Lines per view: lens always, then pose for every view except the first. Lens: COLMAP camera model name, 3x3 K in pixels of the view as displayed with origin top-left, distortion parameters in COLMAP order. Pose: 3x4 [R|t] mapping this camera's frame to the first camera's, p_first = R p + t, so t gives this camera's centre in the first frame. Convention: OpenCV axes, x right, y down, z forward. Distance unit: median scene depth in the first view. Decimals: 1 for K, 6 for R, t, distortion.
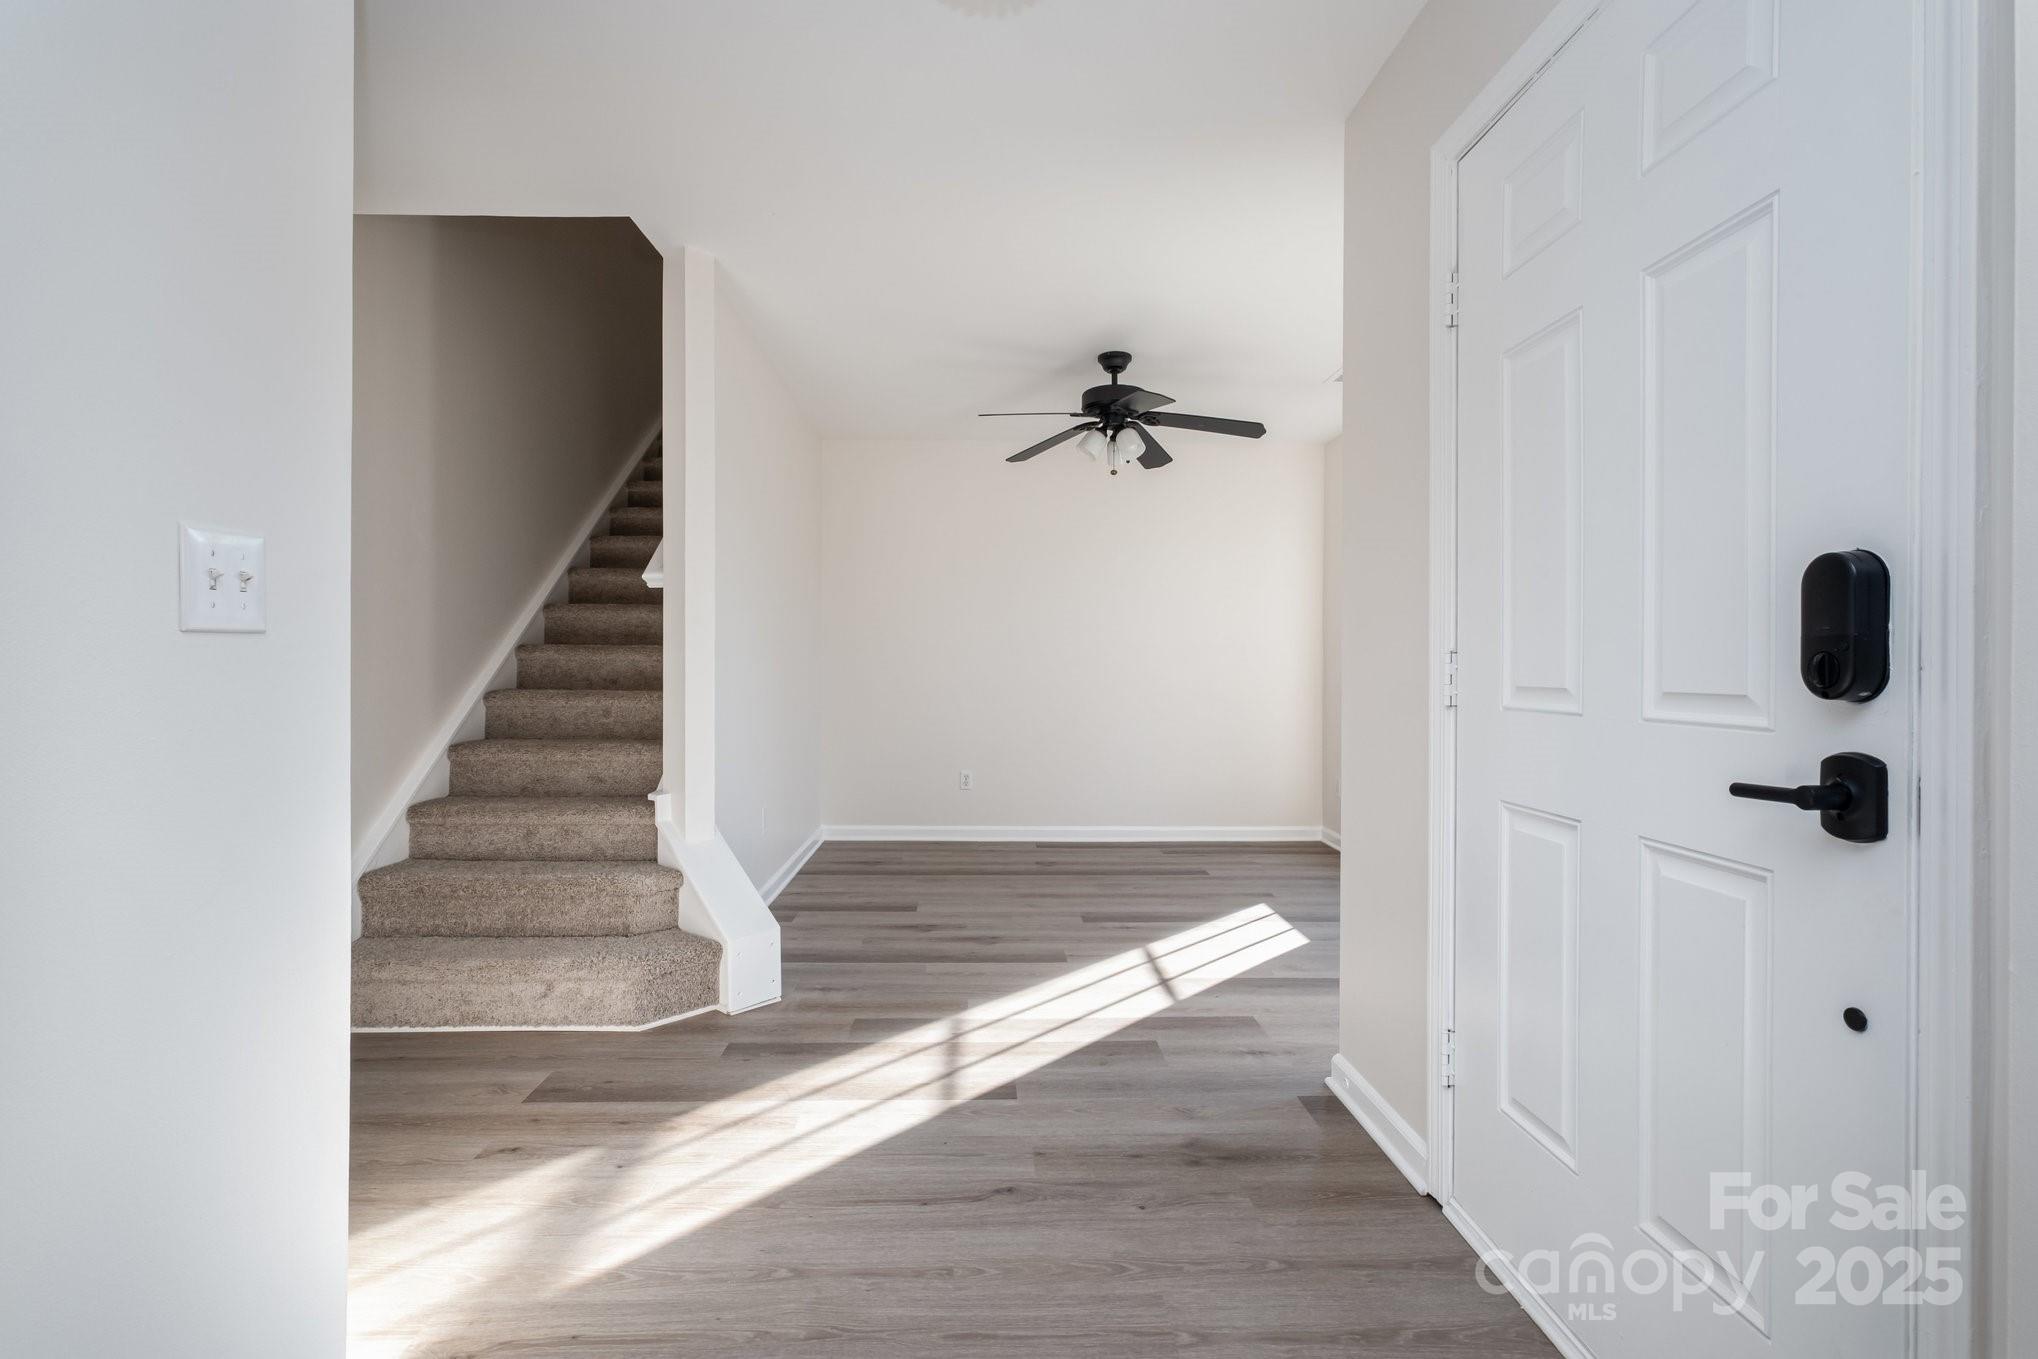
lens RADIAL K [[976.3, 0, 1032.5], [0, 976.3, 671.7], [0, 0, 1]] dist [0.002091, 0.000252]
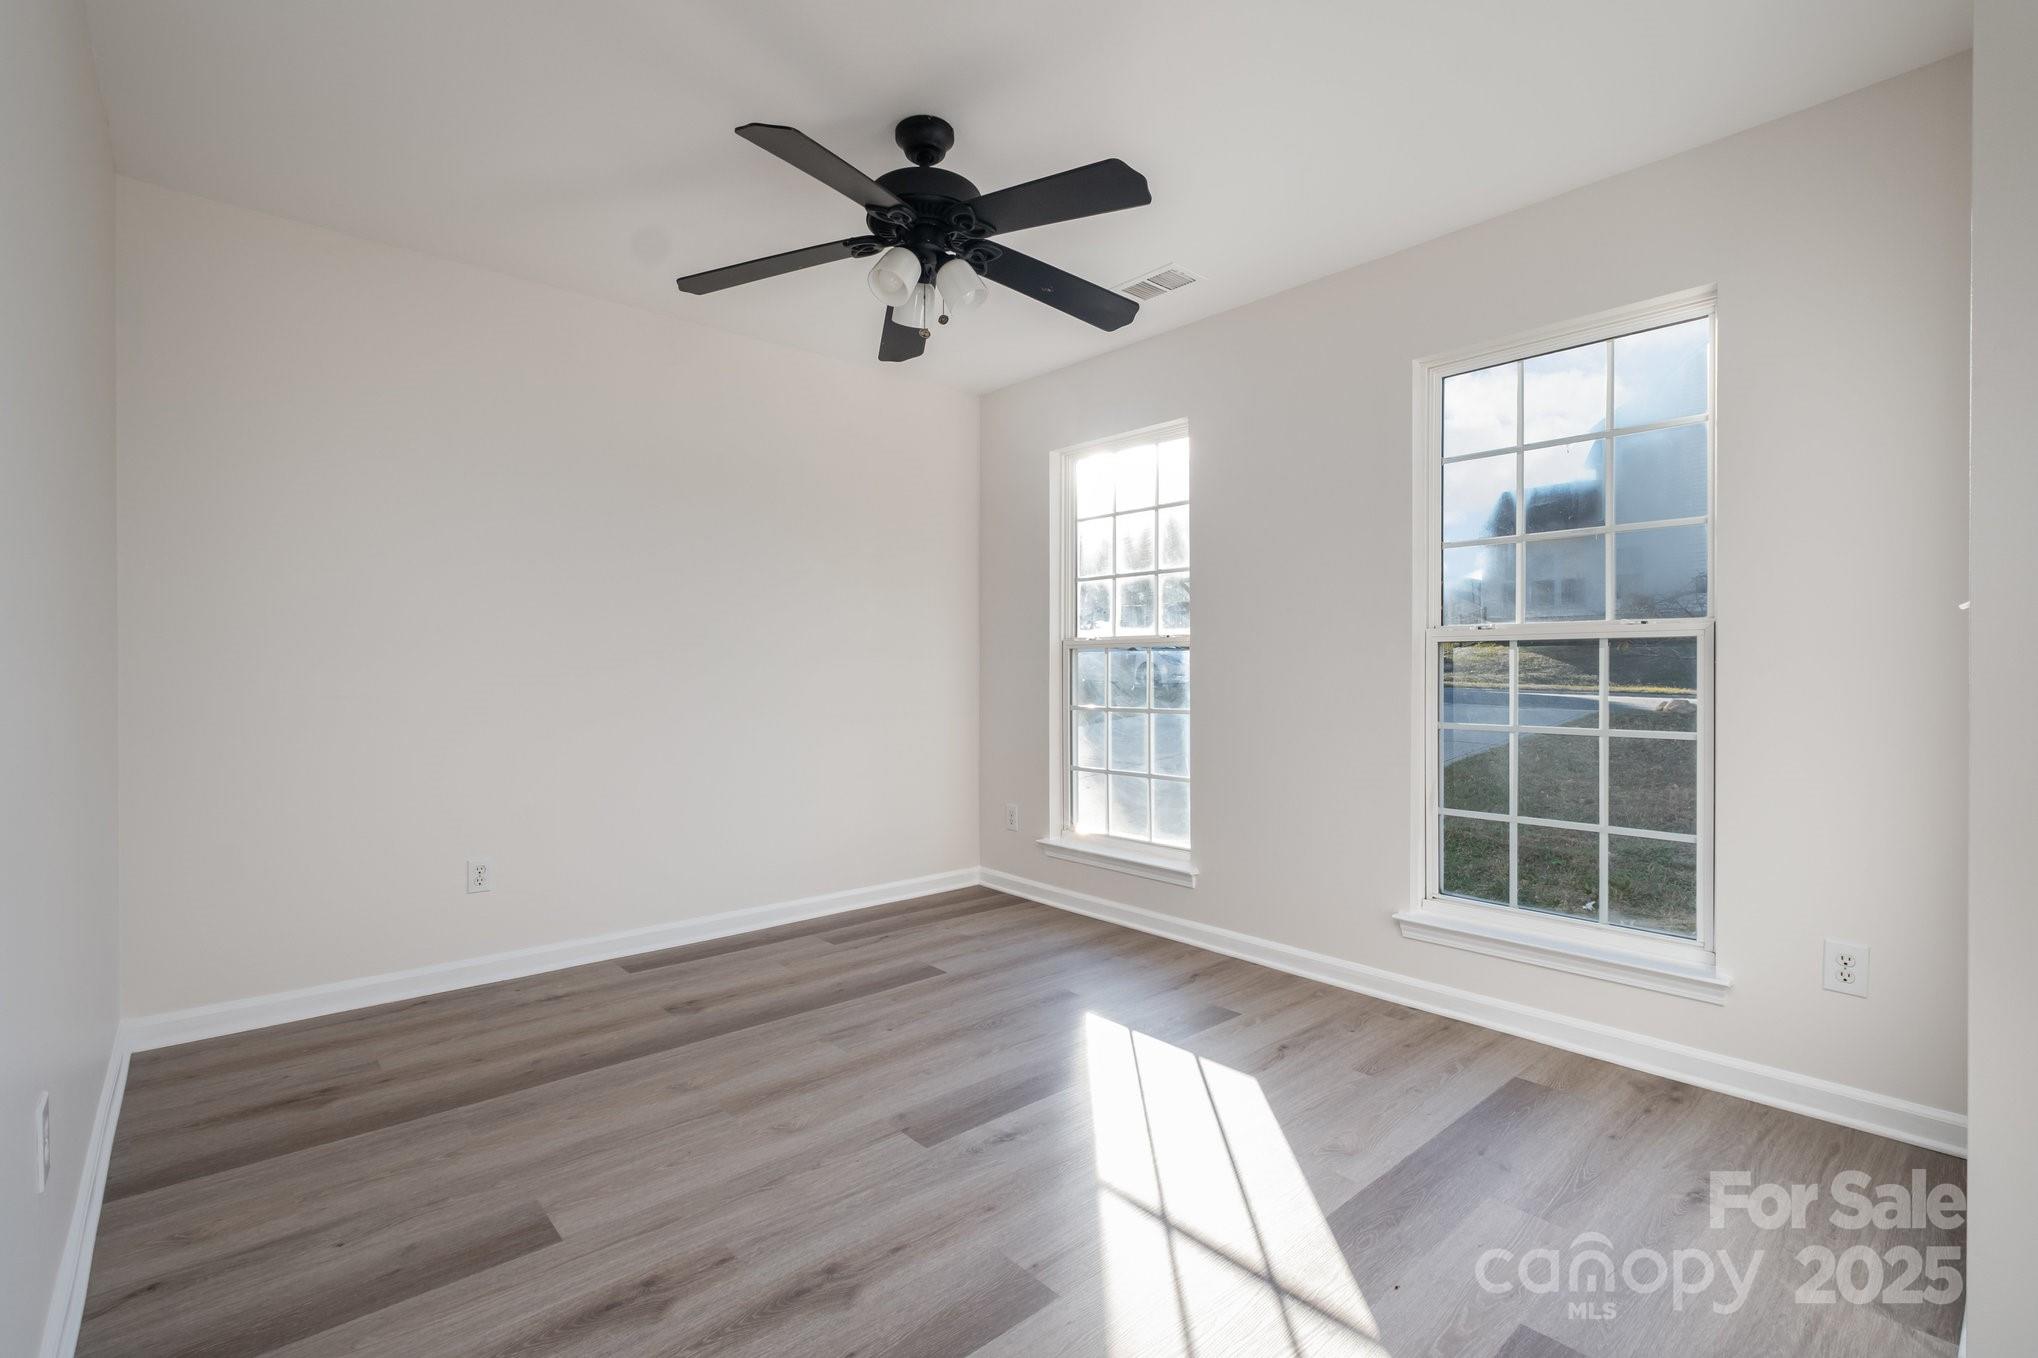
lens RADIAL K [[887.2, 0, 1008.9], [0, 887.2, 676.8], [0, 0, 1]] dist [-0.009141, 0.002653]
pose [[0.779431, -0.007972, 0.626437, -0.298478], [0.008241, 0.999963, 0.002471, -0.003562], [-0.626434, 0.003237, 0.779468, 0.827163]]
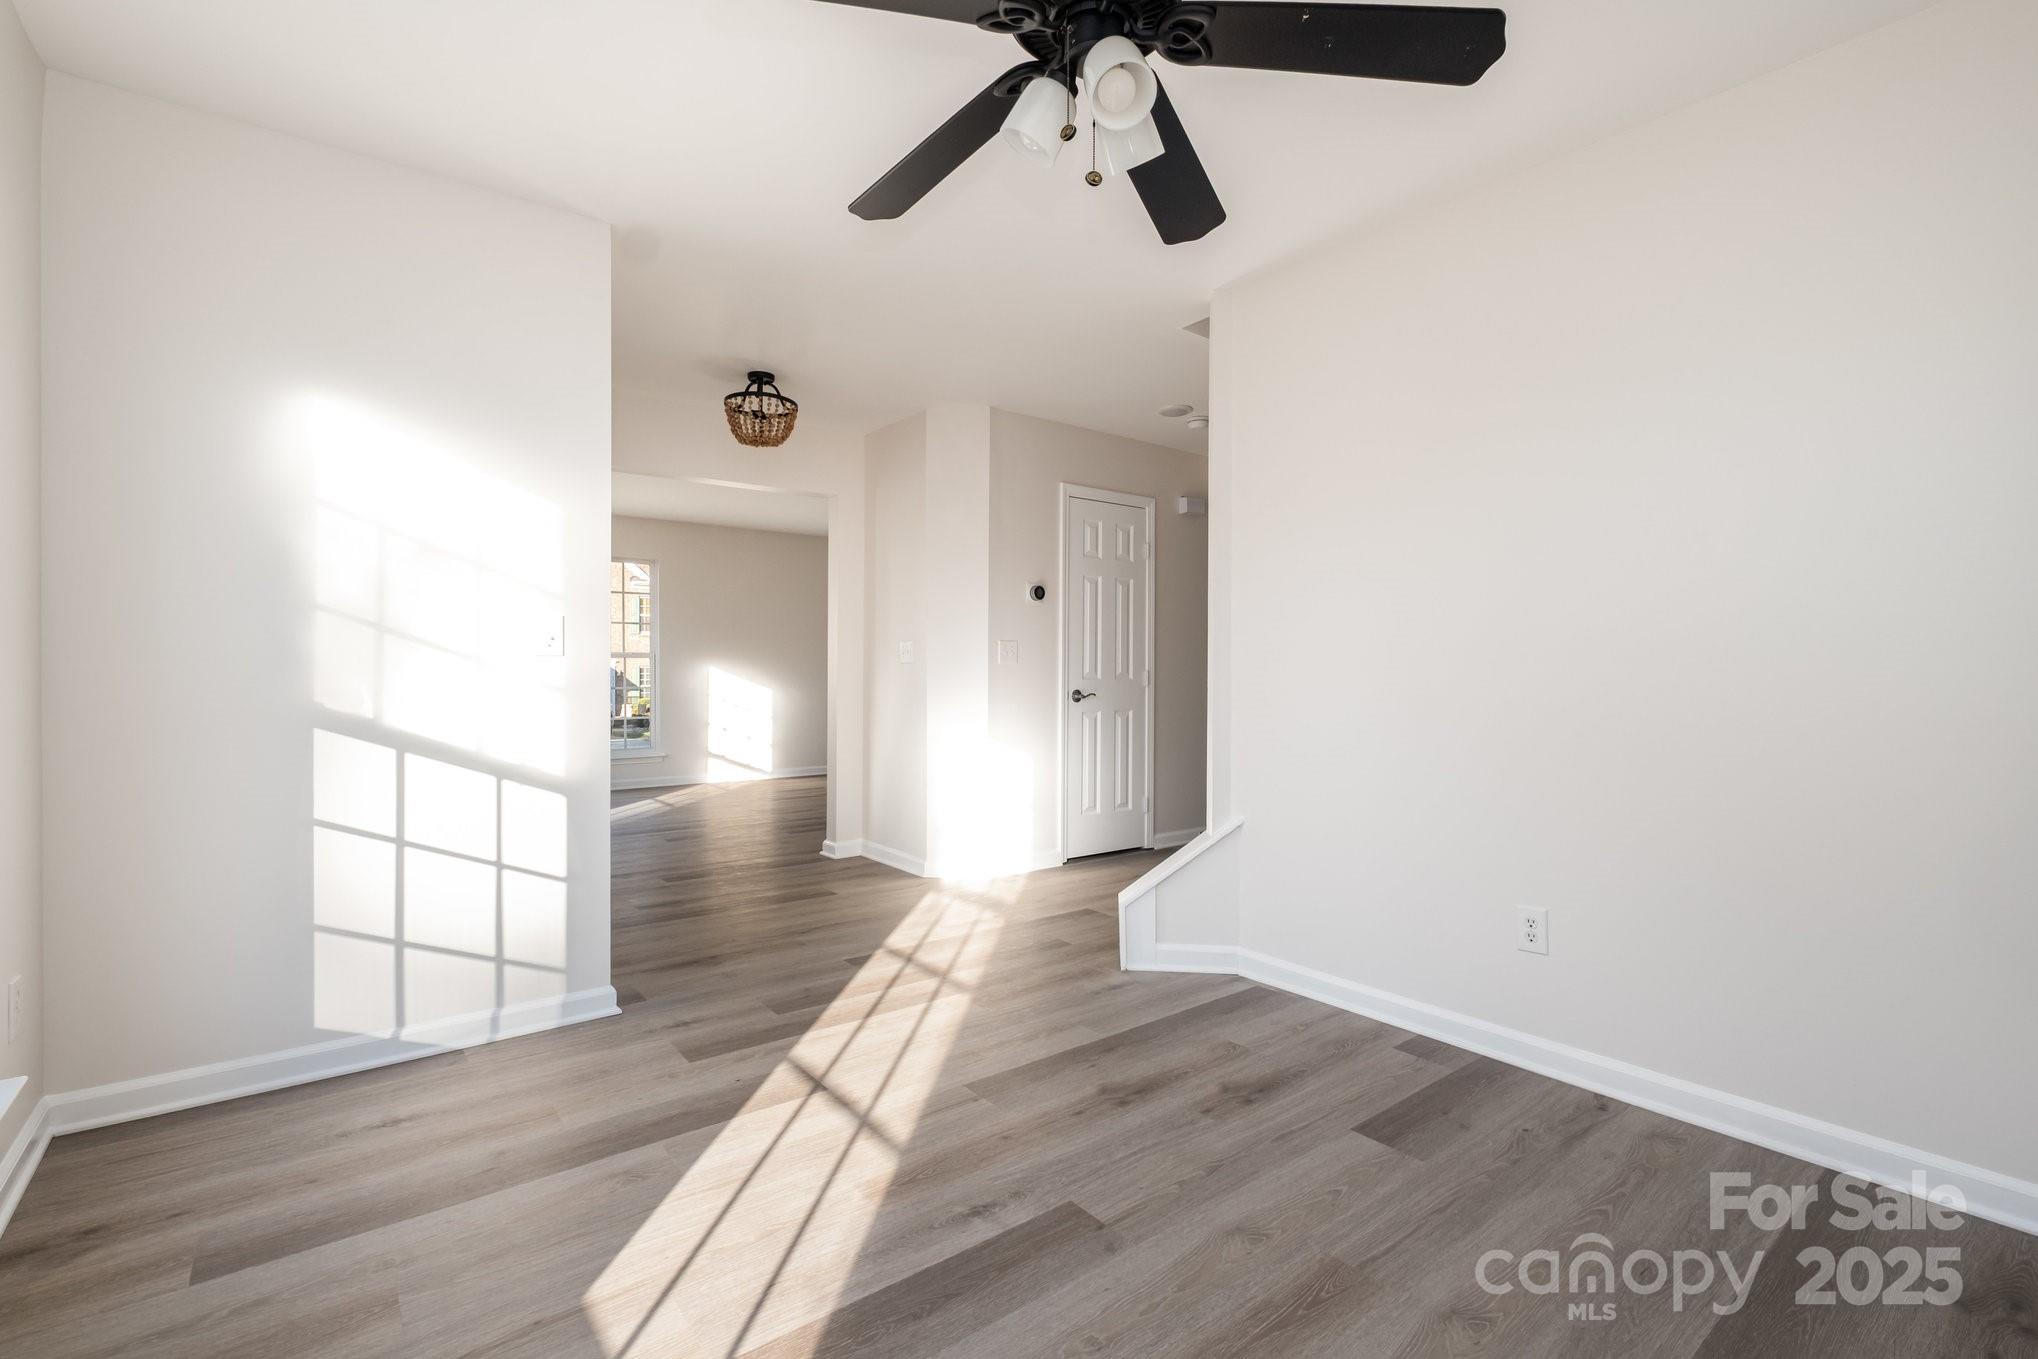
lens RADIAL K [[887.2, 0, 1035.1], [0, 887.2, 675.9], [0, 0, 1]] dist [-0.009141, 0.002653]
pose [[-0.800304, -0.006715, -0.599557, 0.472887], [-0.011822, 0.999920, 0.004580, -0.004888], [0.599478, 0.010753, -0.800319, 1.880895]]
